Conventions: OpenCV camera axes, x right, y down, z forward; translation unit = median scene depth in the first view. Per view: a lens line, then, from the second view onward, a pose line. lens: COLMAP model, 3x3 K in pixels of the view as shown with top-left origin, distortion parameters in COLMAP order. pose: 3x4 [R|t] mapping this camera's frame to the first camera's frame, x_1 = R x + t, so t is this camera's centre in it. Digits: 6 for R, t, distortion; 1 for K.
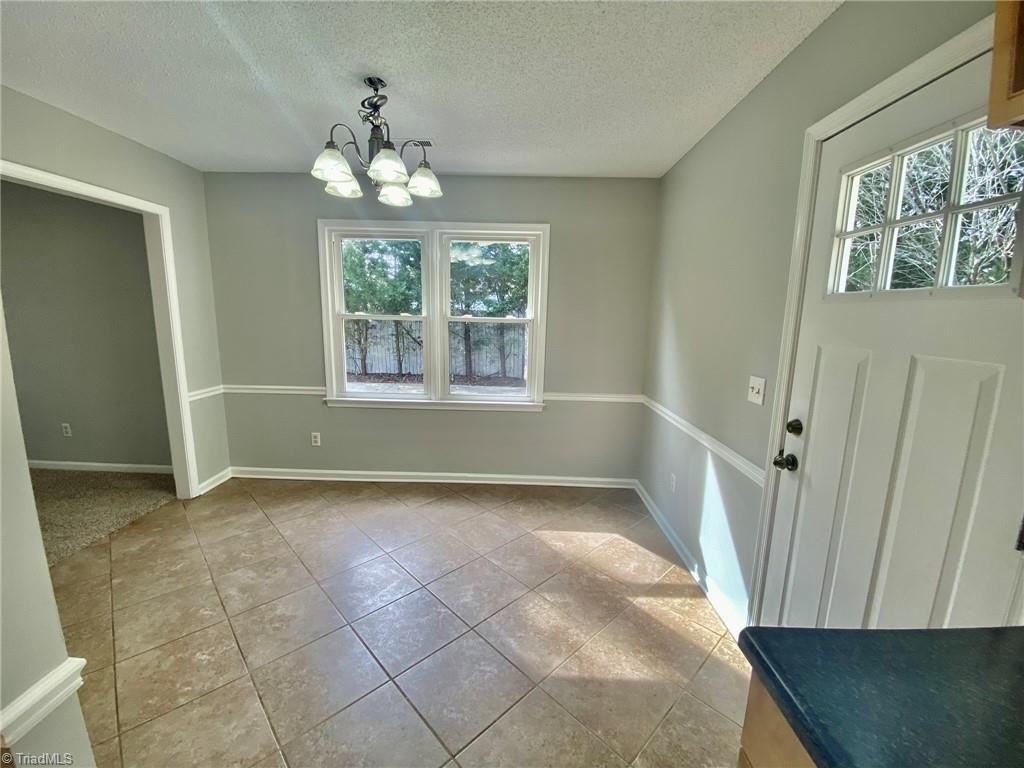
lens RADIAL K [[417.2, 0, 512.0], [0, 417.2, 384.0], [0, 0, 1]] dist [0.027381, -0.024446]
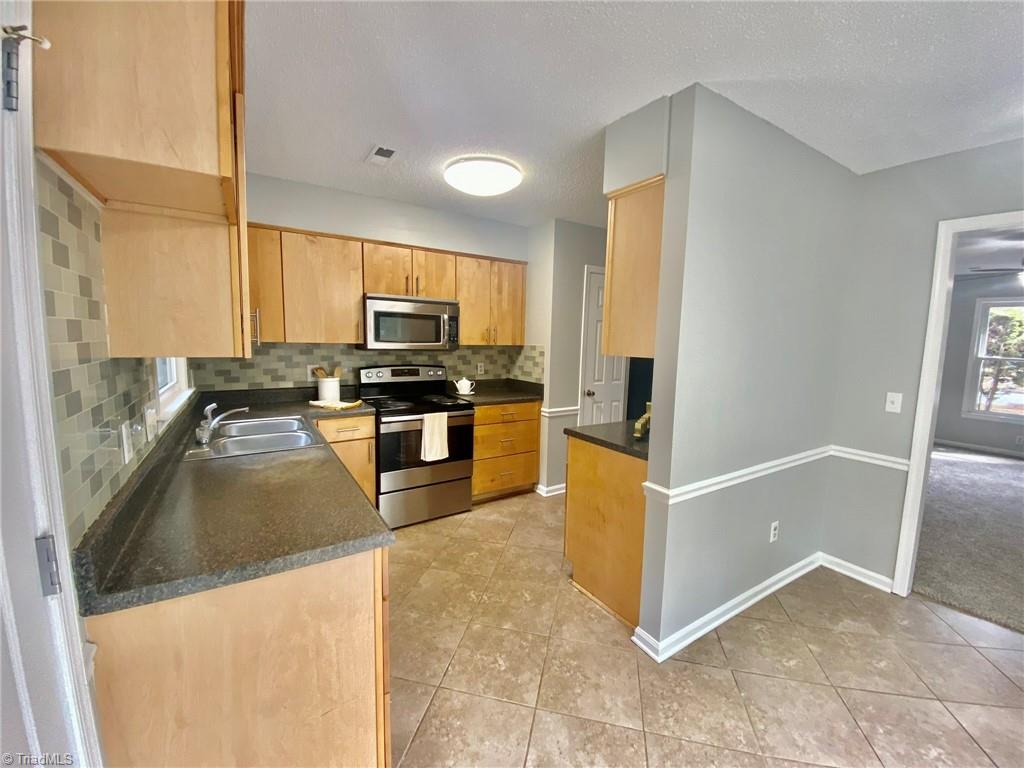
lens RADIAL K [[414.6, 0, 512.0], [0, 414.6, 384.0], [0, 0, 1]] dist [0.038602, -0.027895]
pose [[-0.834552, 0.028142, -0.550210, 0.293569], [-0.127235, 0.961851, 0.242186, -0.118826], [0.536035, 0.272123, -0.799134, 0.672455]]
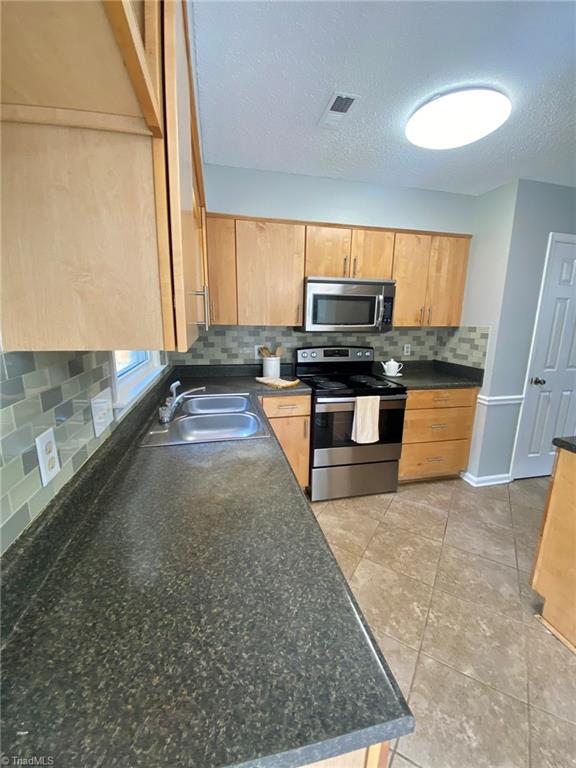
lens RADIAL K [[311.0, 0, 288.0], [0, 311.0, 384.0], [0, 0, 1]] dist [0.038602, -0.027895]
pose [[-0.971463, 0.021360, -0.236227, 0.257059], [-0.067558, 0.929767, 0.361896, -0.060119], [0.227366, 0.367528, -0.901791, 0.354905]]
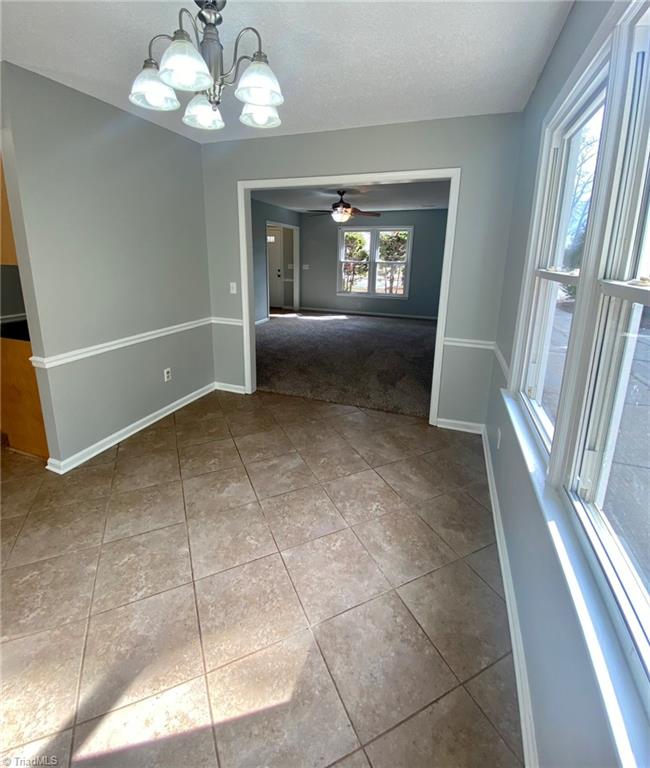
lens RADIAL K [[348.8, 0, 326.5], [0, 348.8, 329.0], [0, 0, 1]] dist [0.026717, -0.022822]
pose [[-0.327638, 0.178345, -0.927818, 0.242853], [-0.175980, 0.953318, 0.245390, -0.211088], [0.928270, 0.243676, -0.280958, 1.163560]]
